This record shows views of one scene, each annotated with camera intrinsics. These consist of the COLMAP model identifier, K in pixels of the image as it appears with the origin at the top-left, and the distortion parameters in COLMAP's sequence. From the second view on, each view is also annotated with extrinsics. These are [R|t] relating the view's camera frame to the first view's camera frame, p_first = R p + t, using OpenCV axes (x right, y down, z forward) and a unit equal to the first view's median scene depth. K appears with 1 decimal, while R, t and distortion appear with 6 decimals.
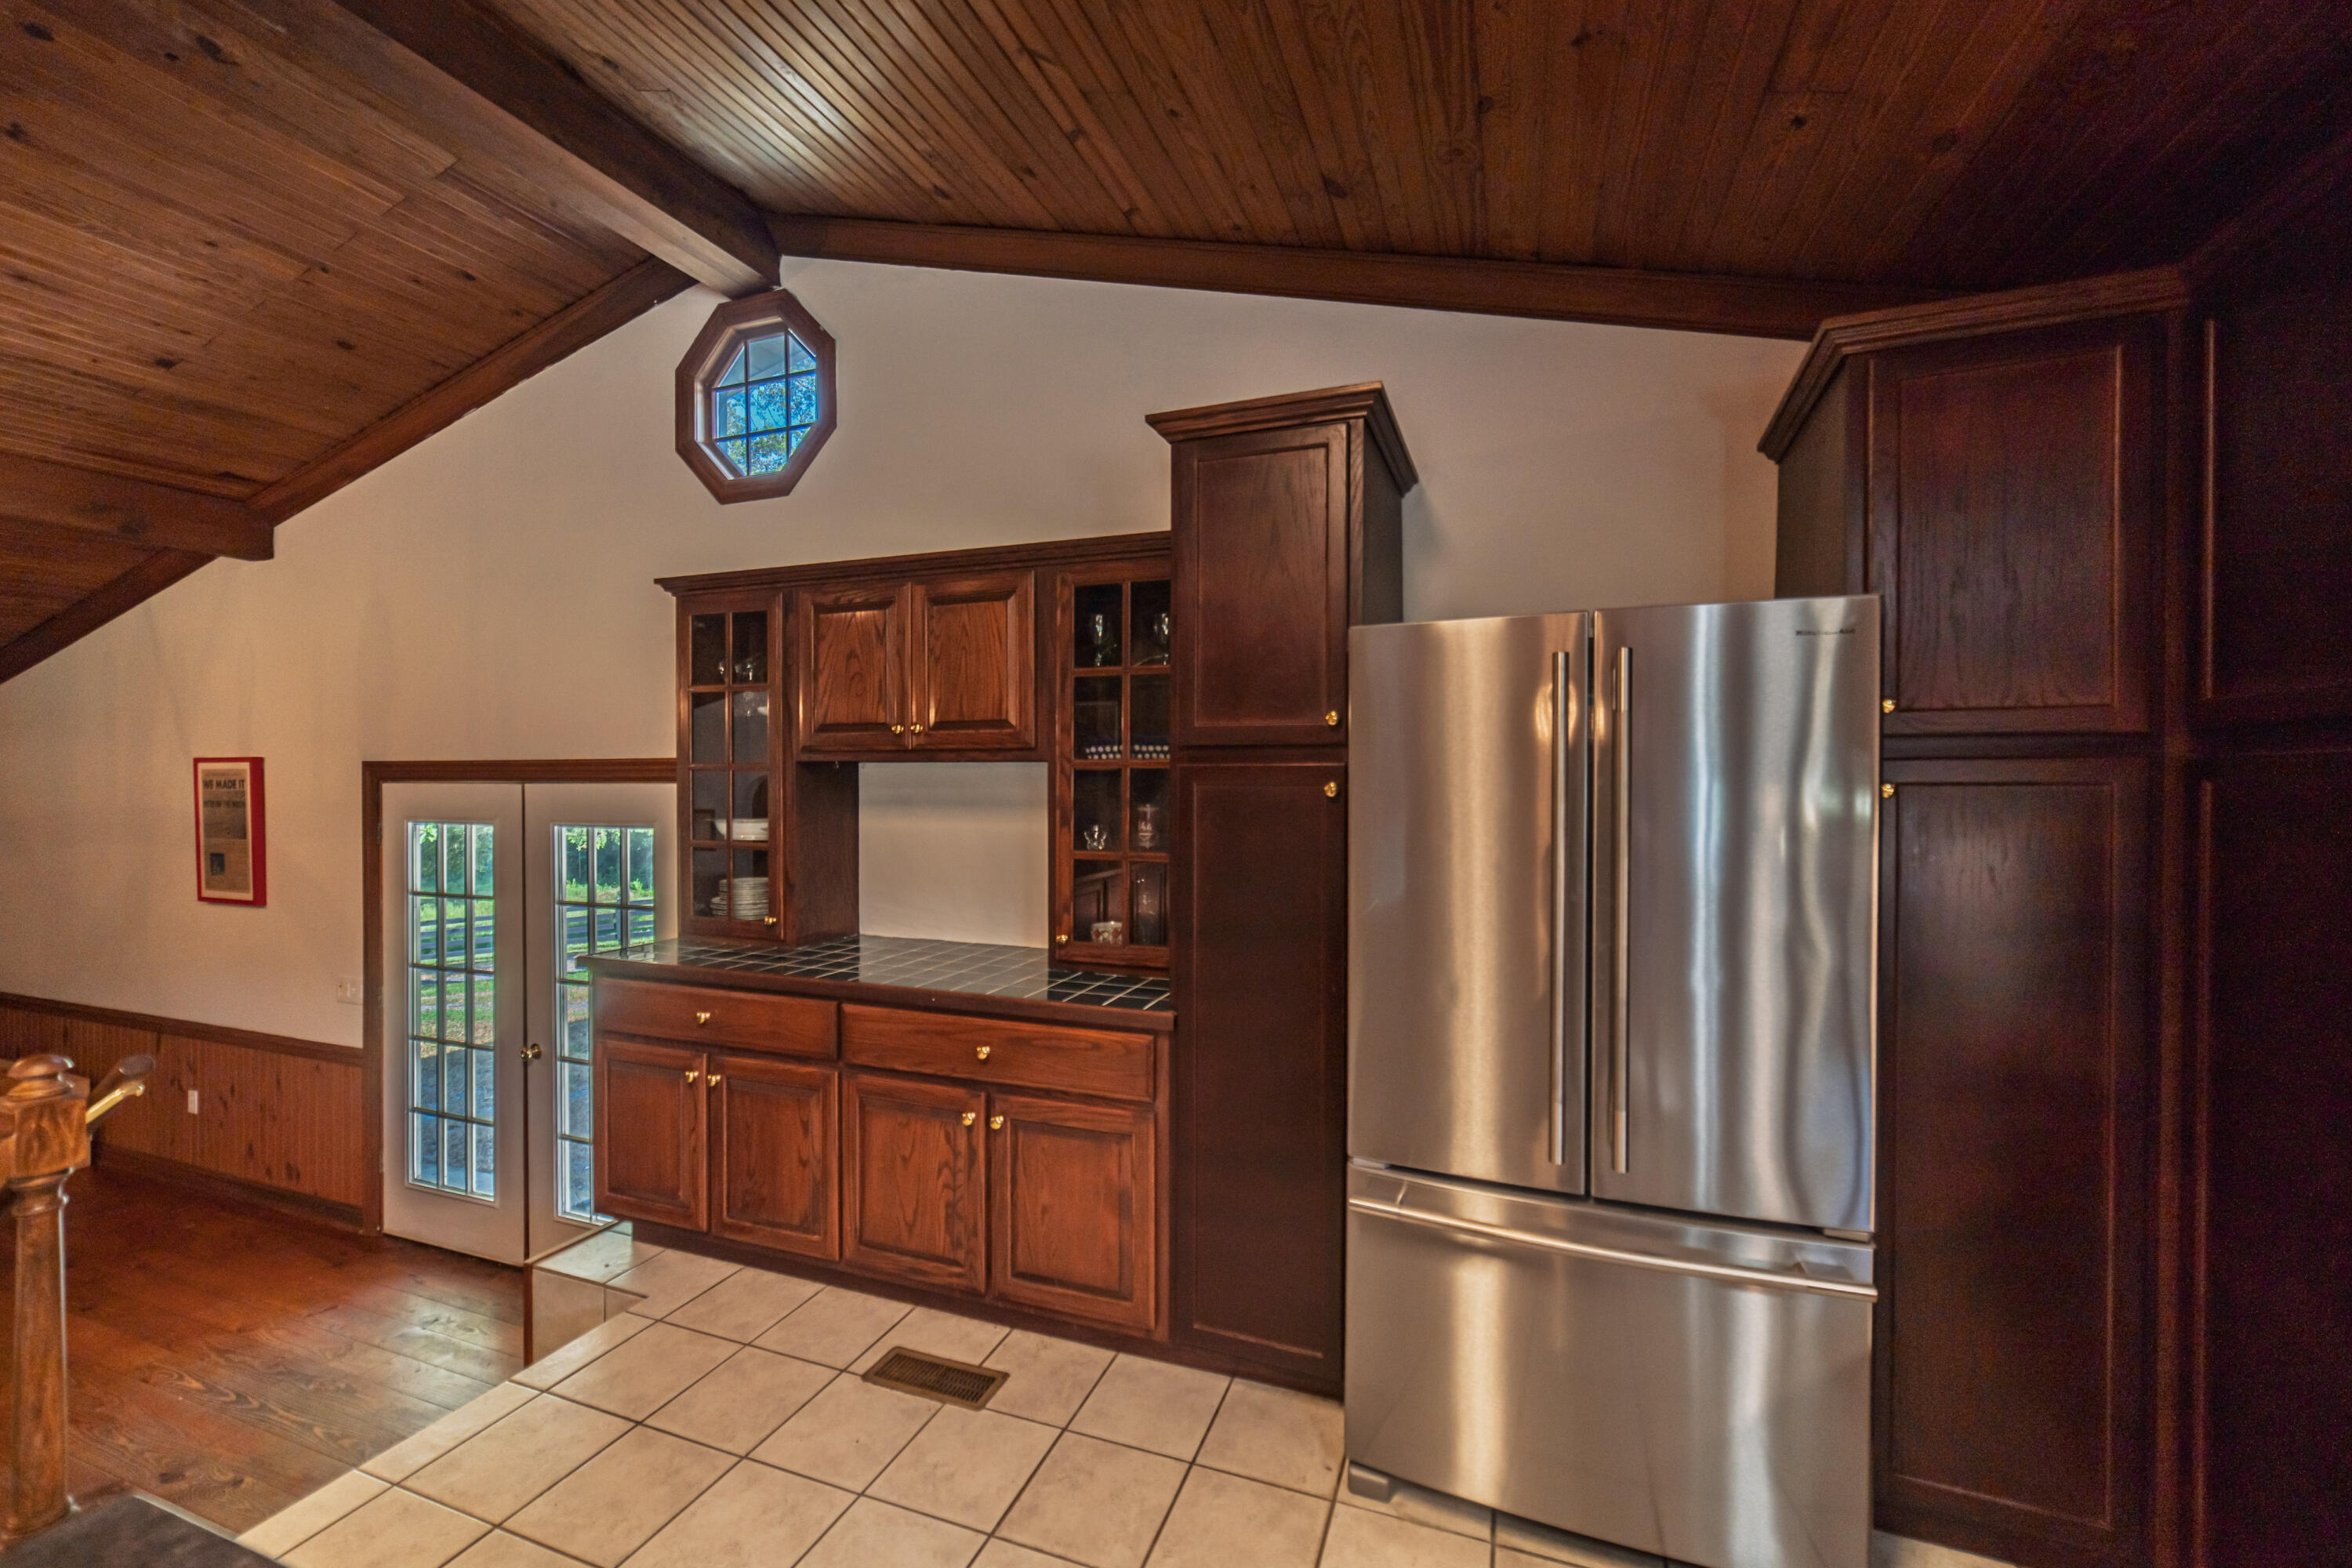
lens RADIAL K [[957.9, 0, 1177.9], [0, 957.9, 796.0], [0, 0, 1]] dist [-0.001876, -0.000164]
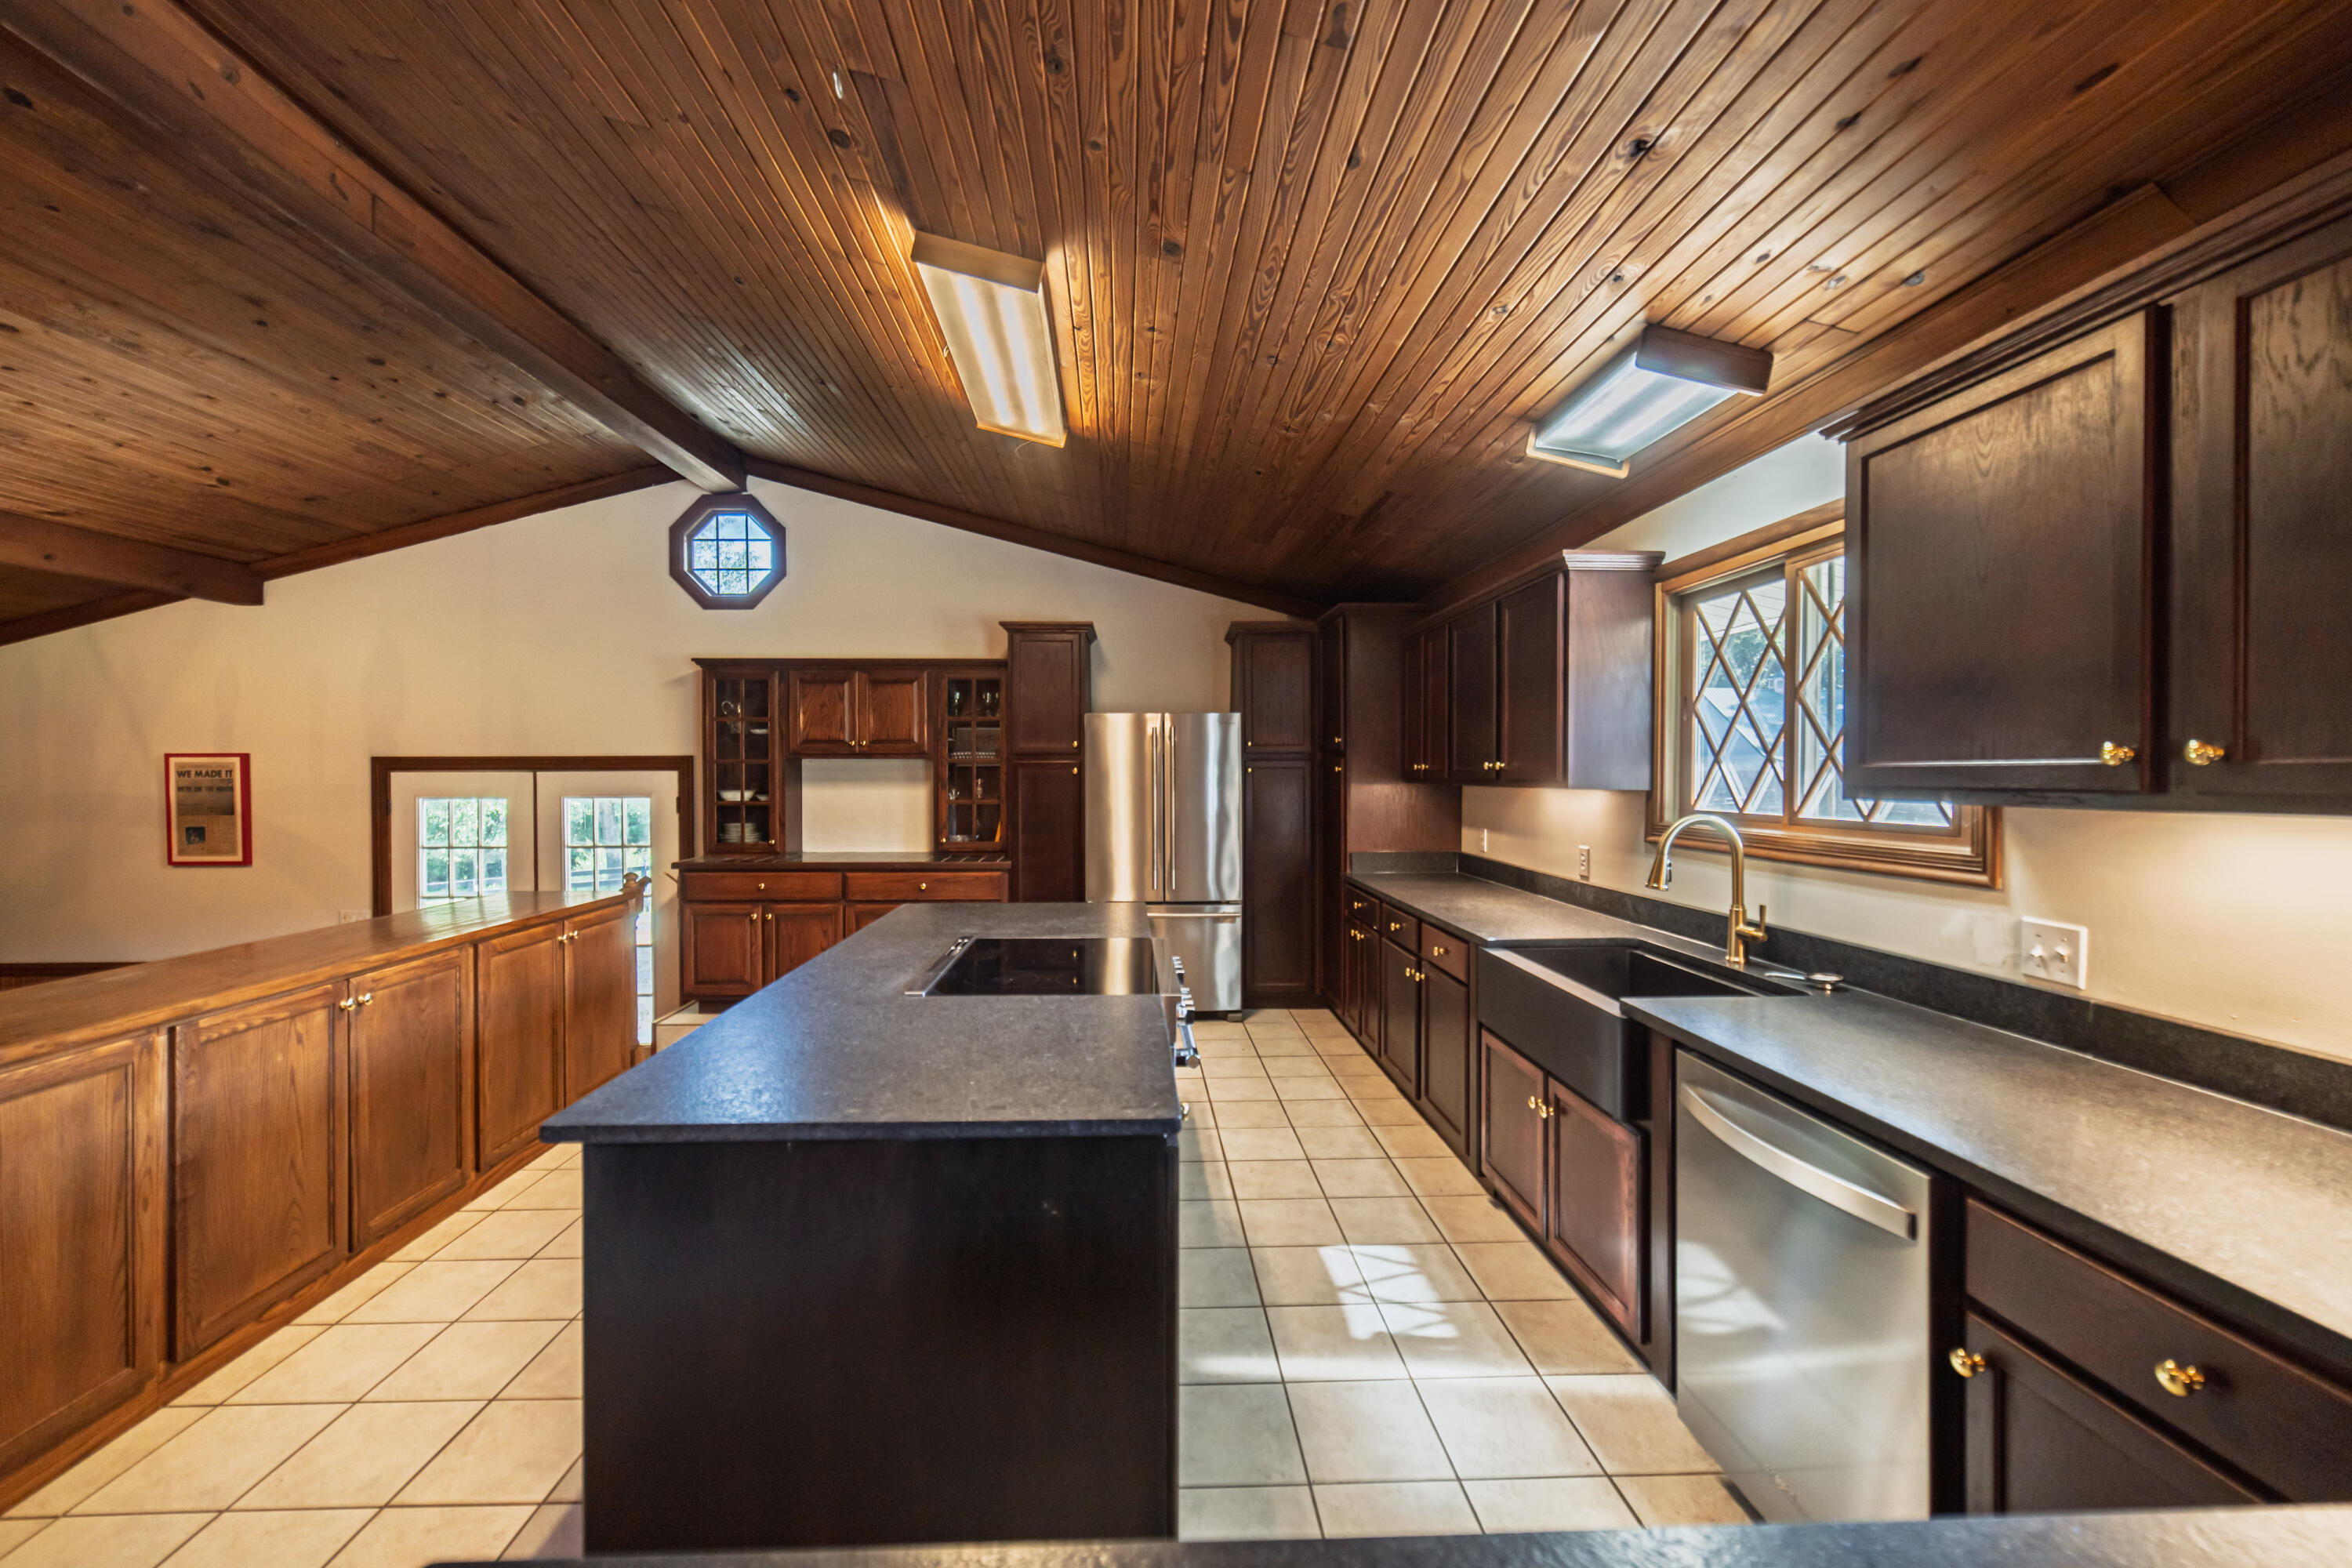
lens RADIAL K [[957.9, 0, 1172.2], [0, 957.9, 777.0], [0, 0, 1]] dist [-0.001876, -0.000164]
pose [[0.922408, -0.009321, 0.386103, -0.383535], [0.010446, 0.999945, -0.000816, 0.009493], [-0.386075, 0.004786, 0.922455, -0.965422]]
